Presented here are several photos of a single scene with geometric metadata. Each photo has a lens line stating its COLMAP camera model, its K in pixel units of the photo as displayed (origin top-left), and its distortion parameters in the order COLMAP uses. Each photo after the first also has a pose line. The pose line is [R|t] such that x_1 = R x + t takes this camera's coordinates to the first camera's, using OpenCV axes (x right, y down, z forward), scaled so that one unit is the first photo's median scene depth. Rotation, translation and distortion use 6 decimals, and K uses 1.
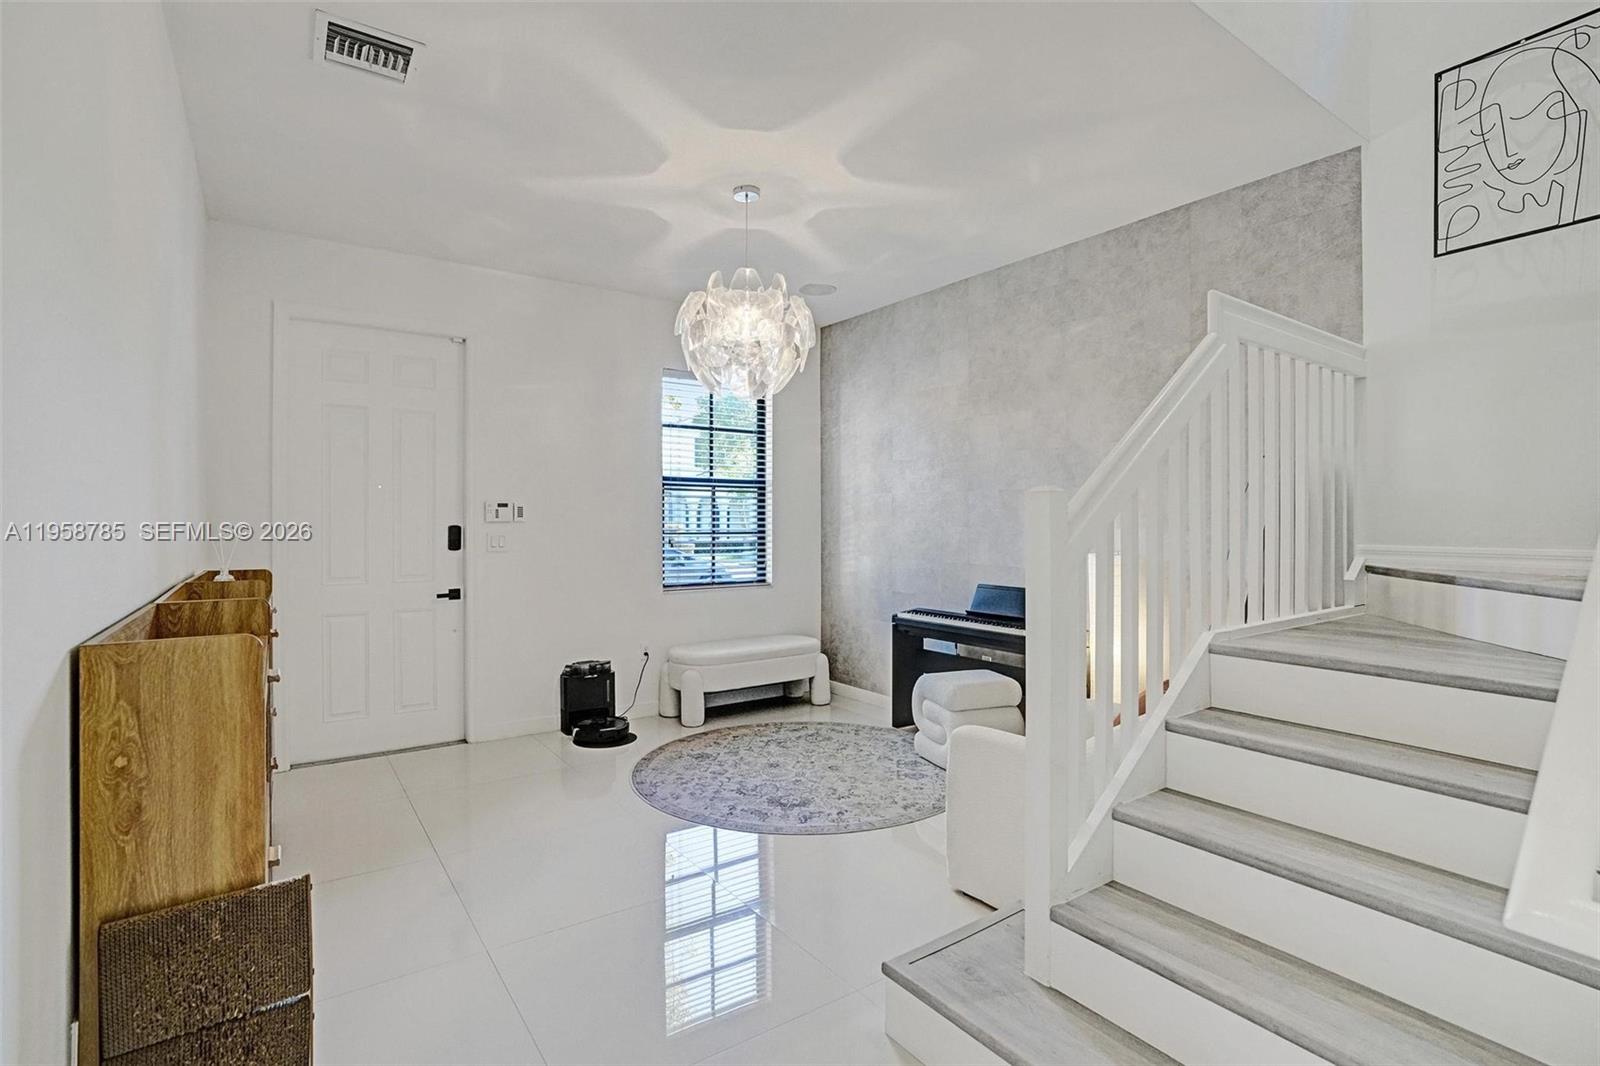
lens RADIAL K [[766.4, 0, 800.3], [0, 766.4, 526.4], [0, 0, 1]] dist [0.000835, 0.001029]
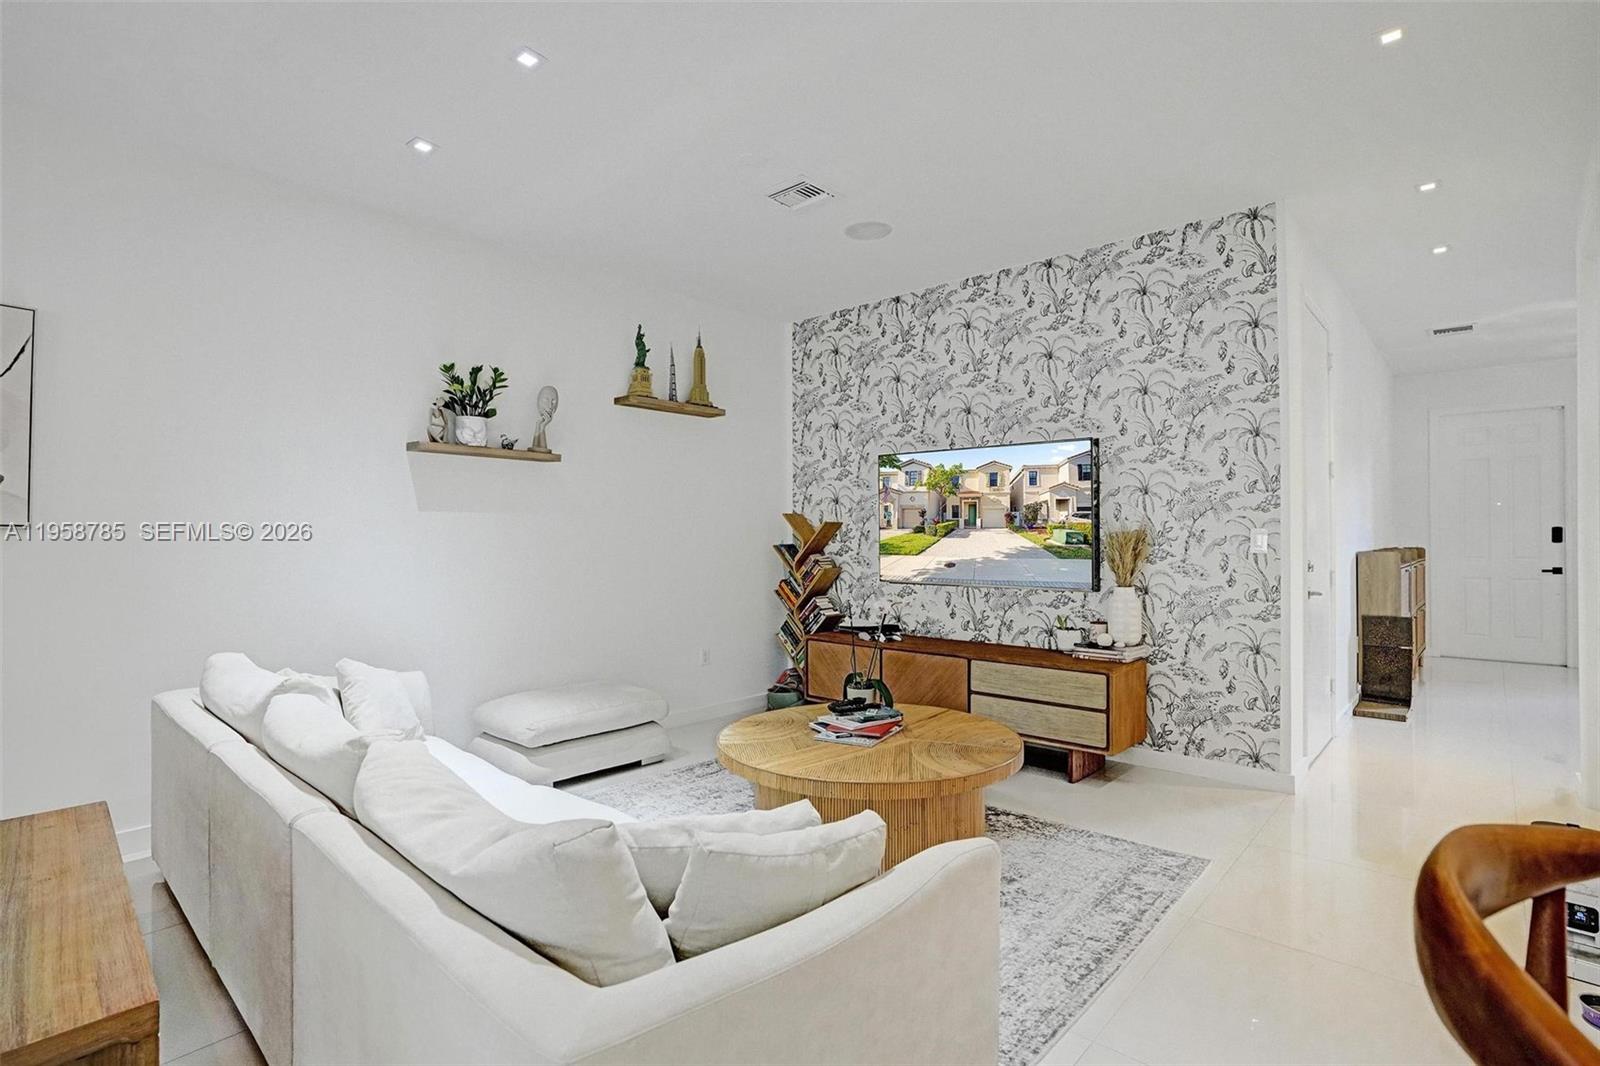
lens RADIAL K [[766.4, 0, 795.3], [0, 766.4, 524.8], [0, 0, 1]] dist [0.000835, 0.001029]
pose [[0.226224, -0.009510, -0.974029, 0.766754], [0.002358, 0.999955, -0.009216, 0.006426], [0.974072, -0.000212, 0.226237, -0.917463]]
